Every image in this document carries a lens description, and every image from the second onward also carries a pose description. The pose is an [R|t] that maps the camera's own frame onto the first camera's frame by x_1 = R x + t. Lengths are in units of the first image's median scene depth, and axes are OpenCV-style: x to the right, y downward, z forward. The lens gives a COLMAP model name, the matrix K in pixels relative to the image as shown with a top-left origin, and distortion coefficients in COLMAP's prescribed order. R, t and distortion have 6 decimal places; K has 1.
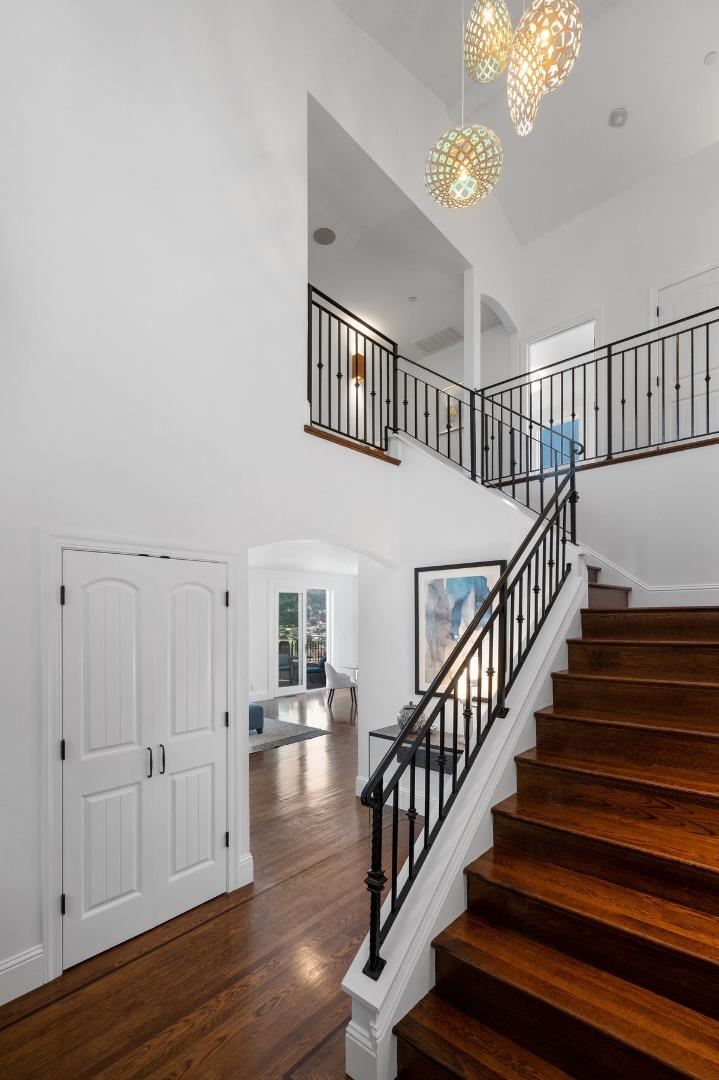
lens RADIAL K [[500.3, 0, 368.6], [0, 500.3, 612.7], [0, 0, 1]] dist [-0.000569, 0.000801]
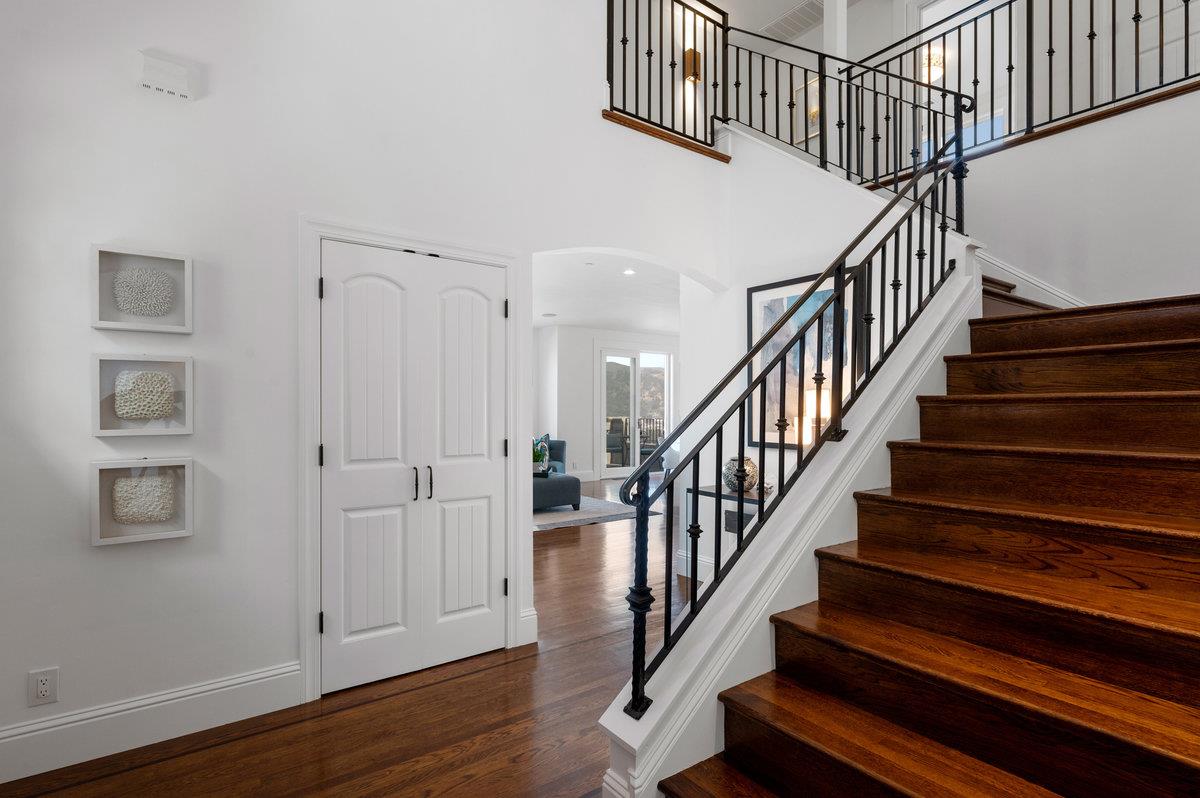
lens RADIAL K [[595.9, 0, 604.1], [0, 595.9, 410.4], [0, 0, 1]] dist [0.001970, -0.000955]
pose [[0.975848, 0.000659, -0.218450, 0.121385], [-0.000449, 0.999999, 0.001011, 0.166012], [0.218451, -0.000889, 0.975848, 0.035601]]
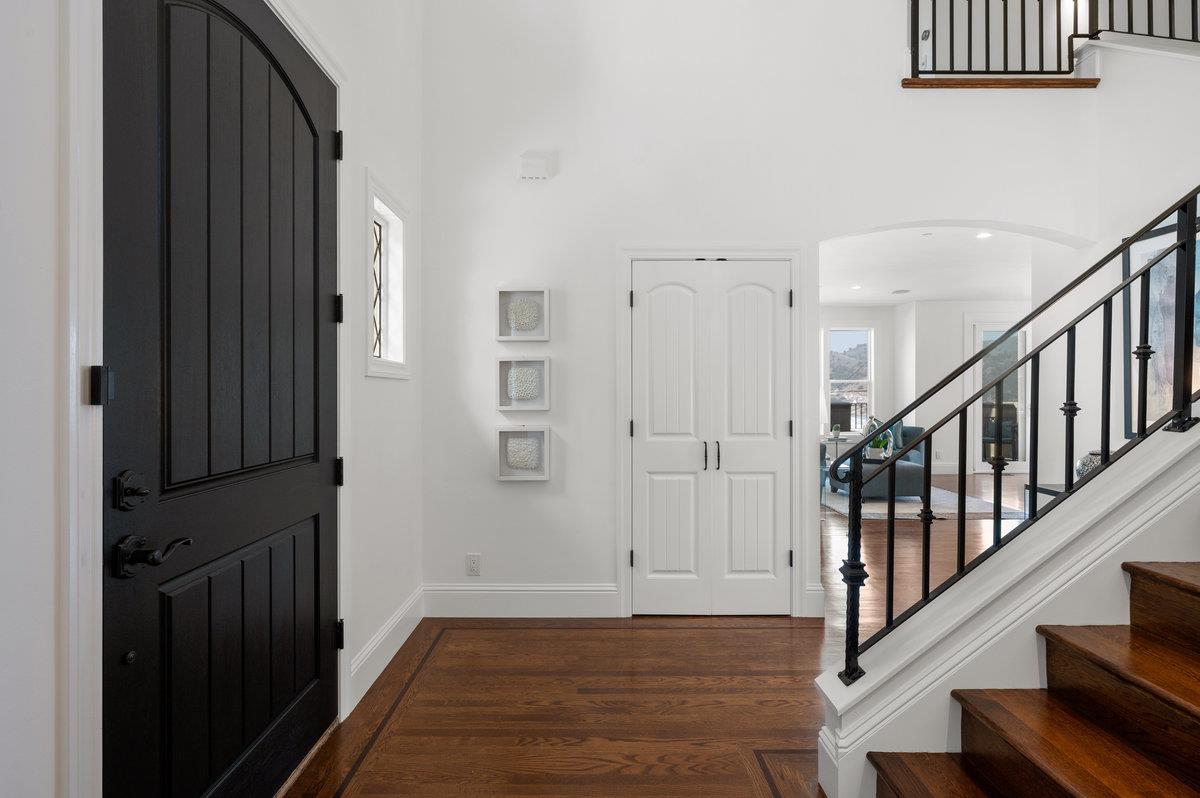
lens RADIAL K [[595.9, 0, 599.4], [0, 595.9, 391.3], [0, 0, 1]] dist [0.001970, -0.000955]
pose [[0.654675, -0.004290, -0.755898, 0.359765], [0.001112, 0.999988, -0.004712, 0.168280], [0.755909, 0.002244, 0.654672, 0.011224]]
